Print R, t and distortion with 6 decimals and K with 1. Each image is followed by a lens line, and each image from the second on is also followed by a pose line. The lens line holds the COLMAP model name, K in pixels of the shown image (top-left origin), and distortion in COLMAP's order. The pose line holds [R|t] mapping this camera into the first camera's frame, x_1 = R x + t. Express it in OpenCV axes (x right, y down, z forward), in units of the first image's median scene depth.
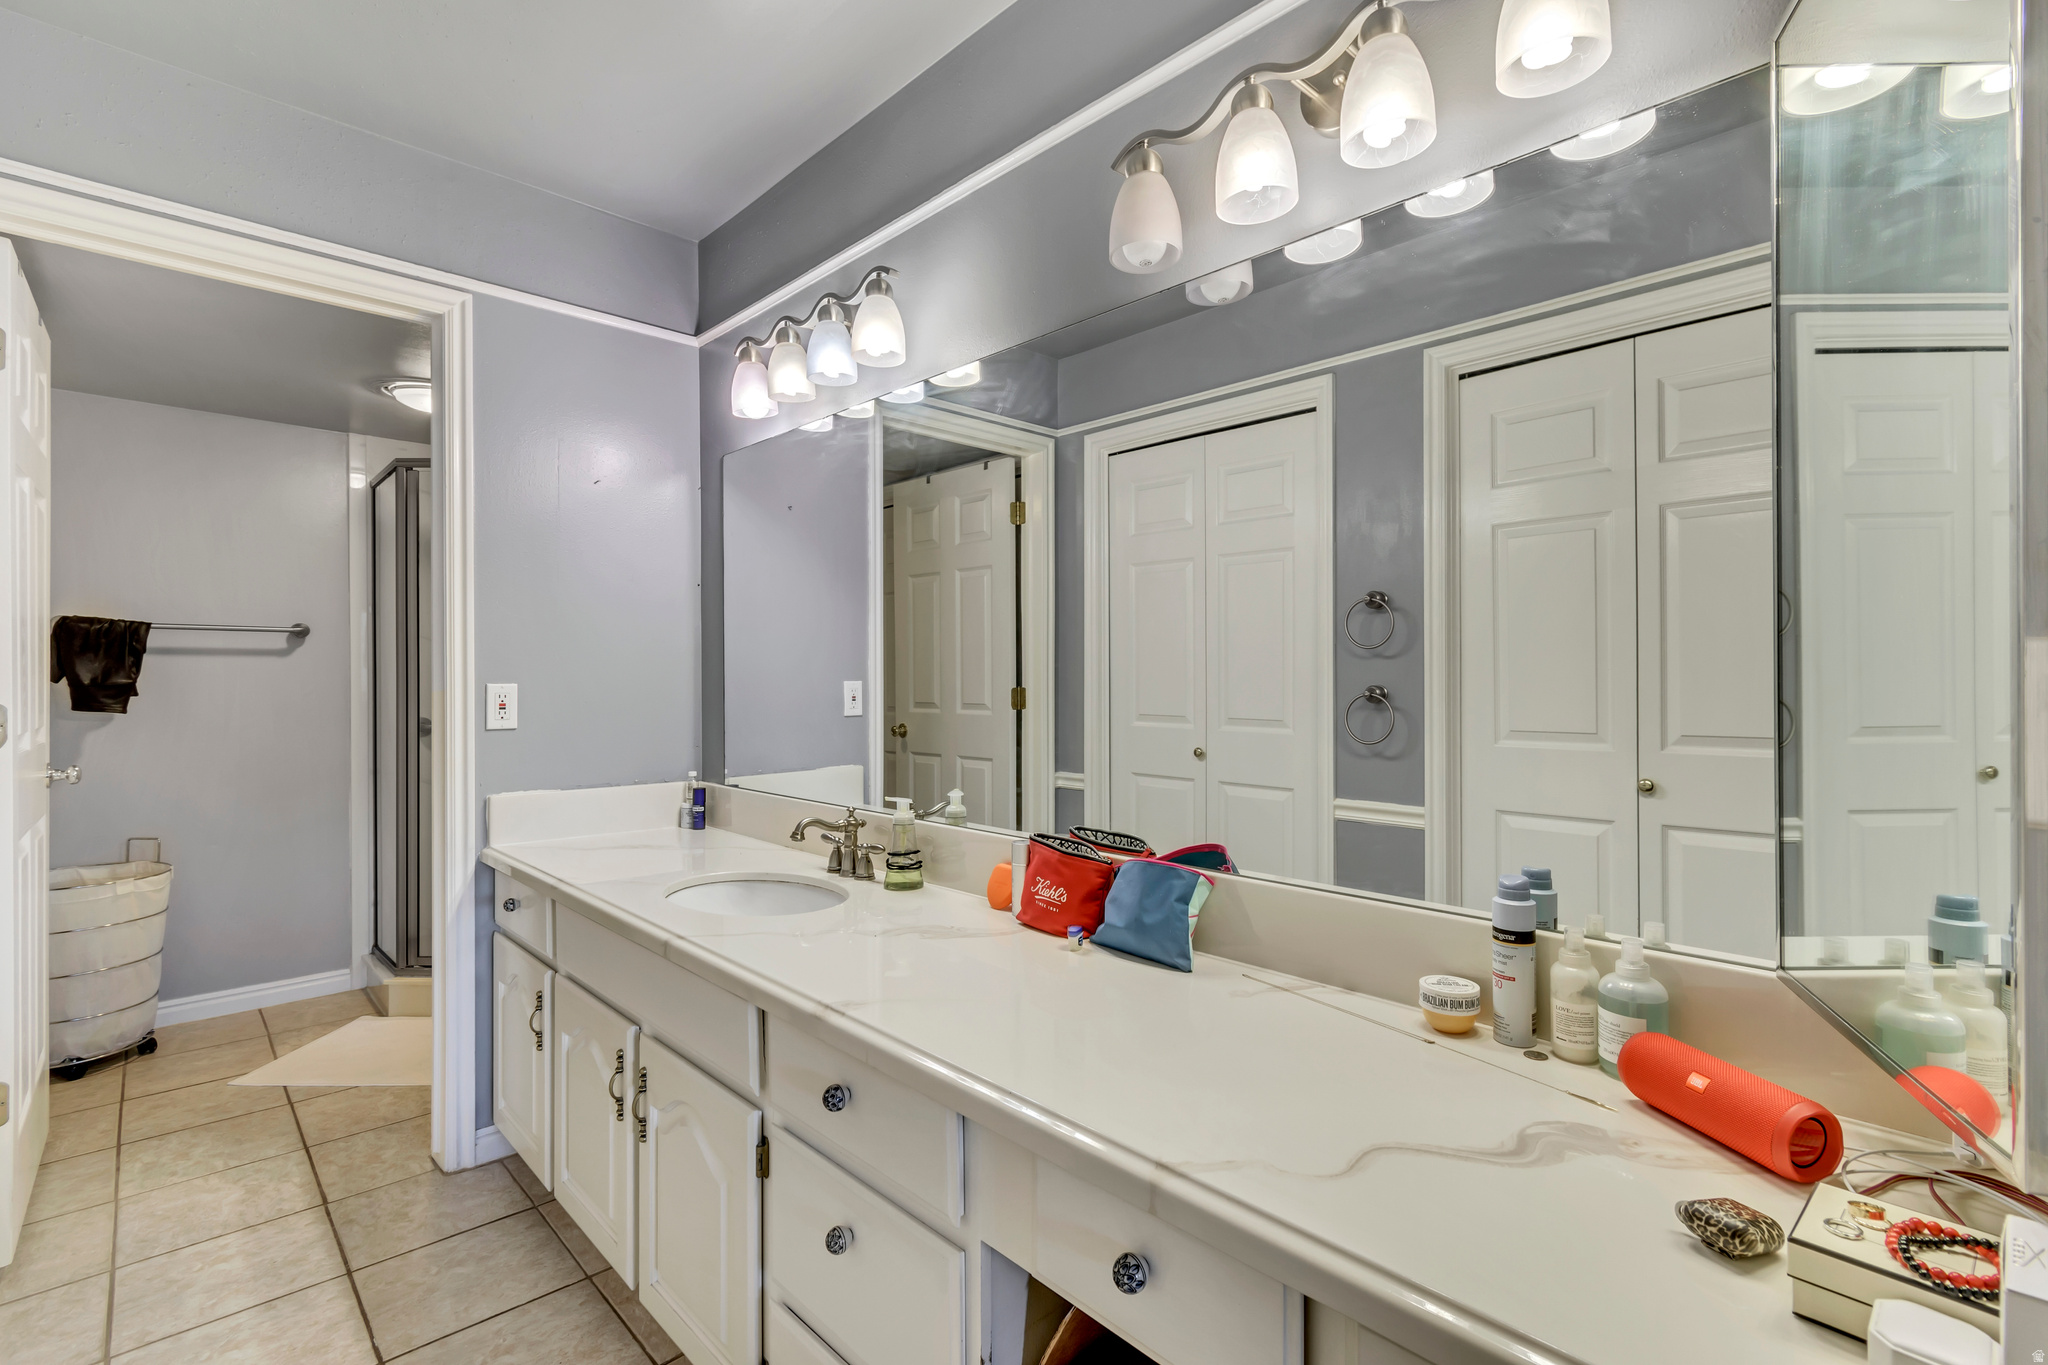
lens RADIAL K [[934.8, 0, 1029.5], [0, 934.8, 659.3], [0, 0, 1]] dist [-0.003413, -0.000680]
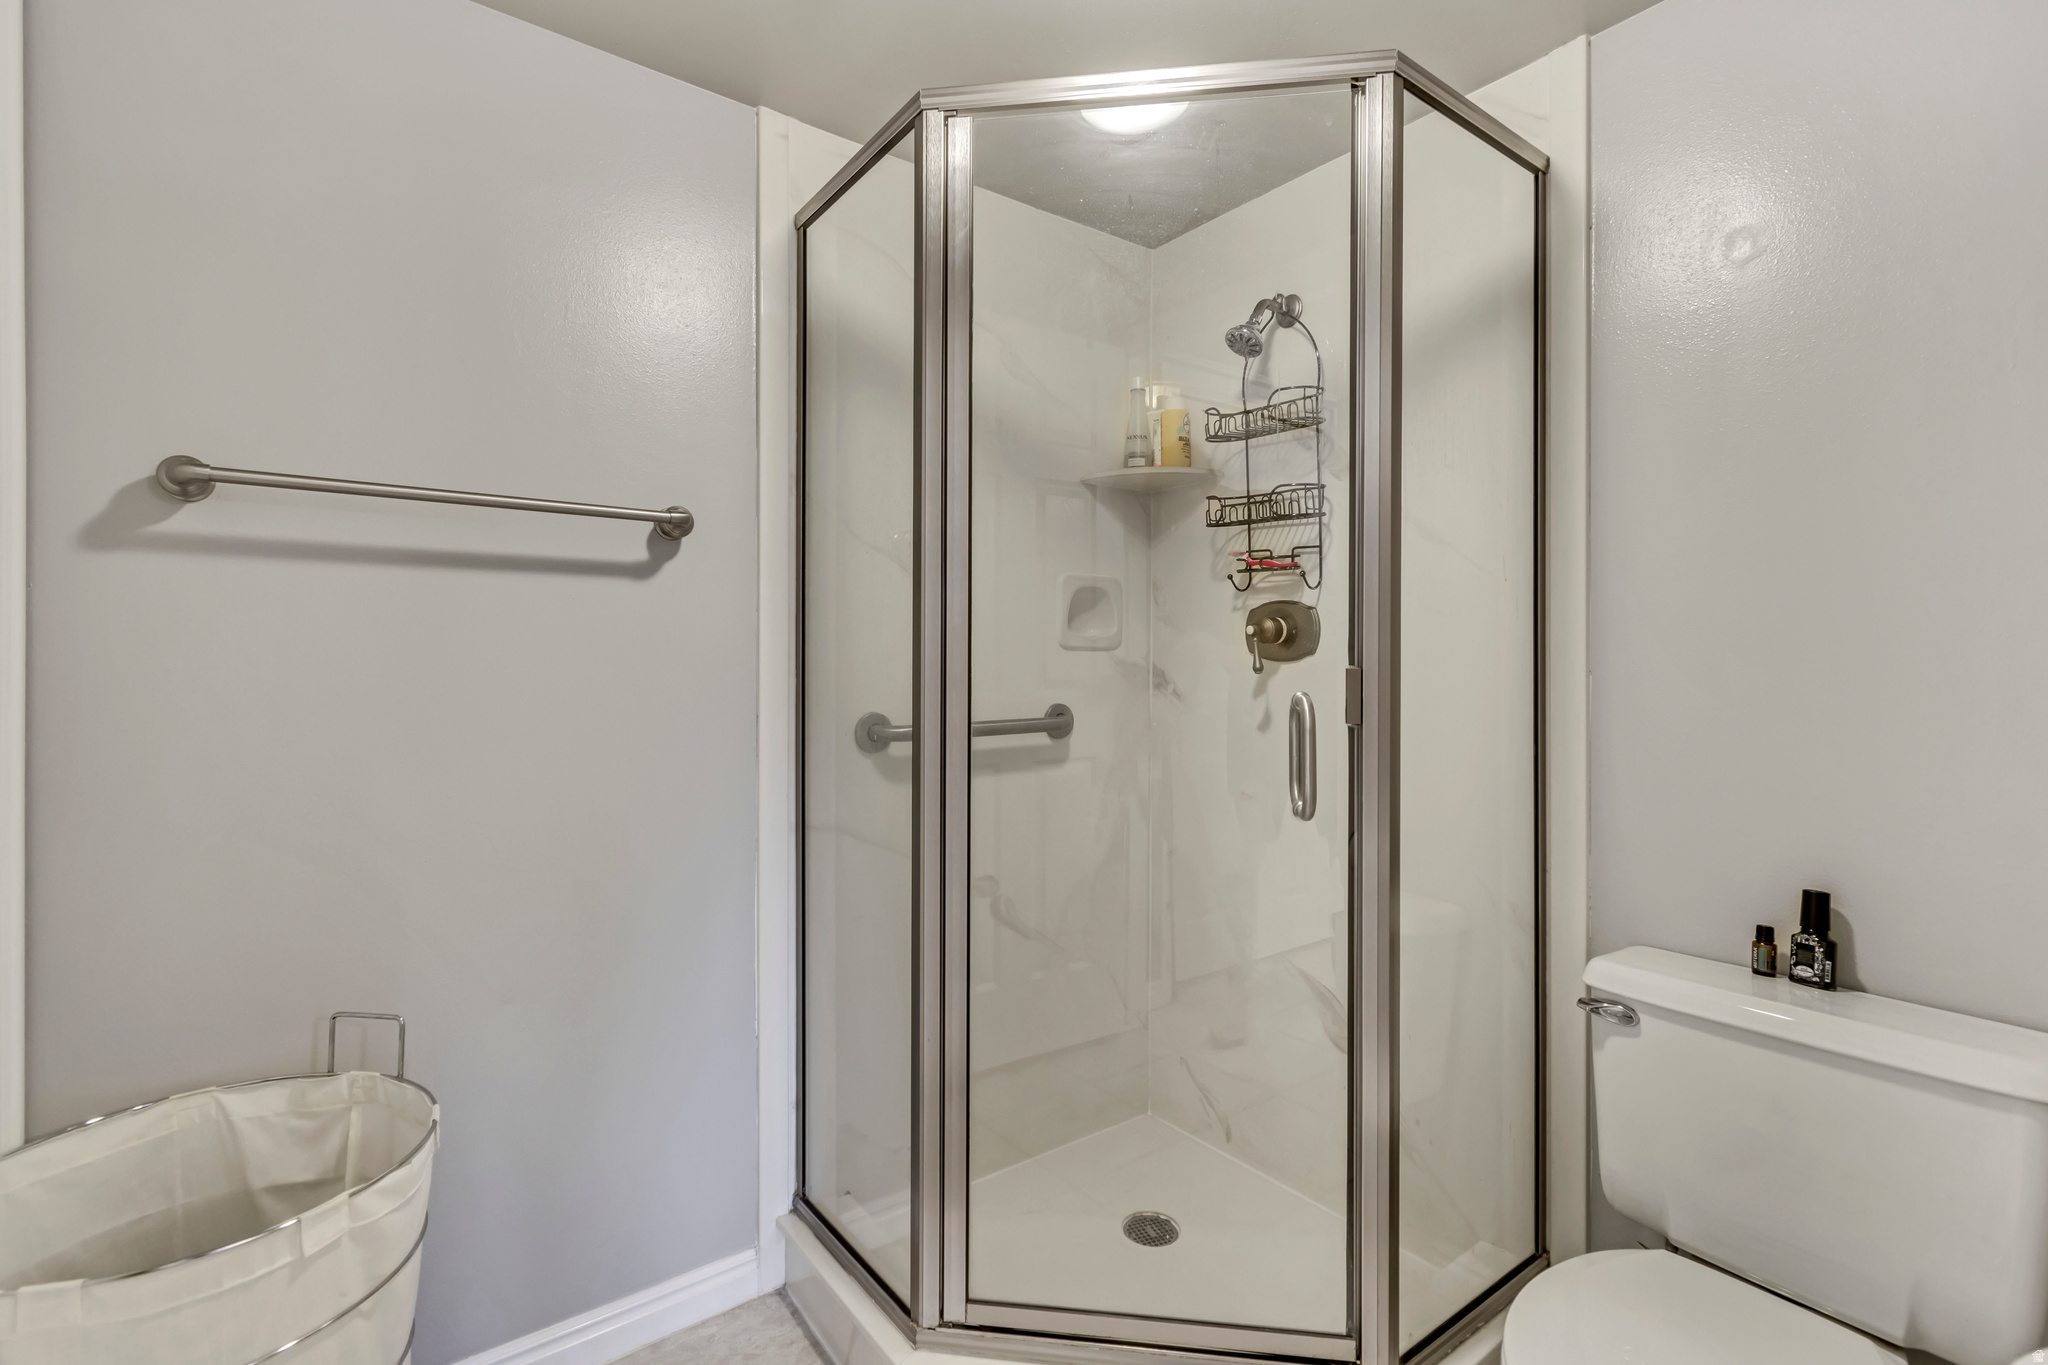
lens RADIAL K [[934.8, 0, 1029.5], [0, 934.8, 659.3], [0, 0, 1]] dist [-0.003413, -0.000680]
pose [[0.992144, 0.005082, -0.125001, -0.569363], [-0.004662, 0.999982, 0.003657, 0.034267], [0.125017, -0.003045, 0.992150, 0.586989]]
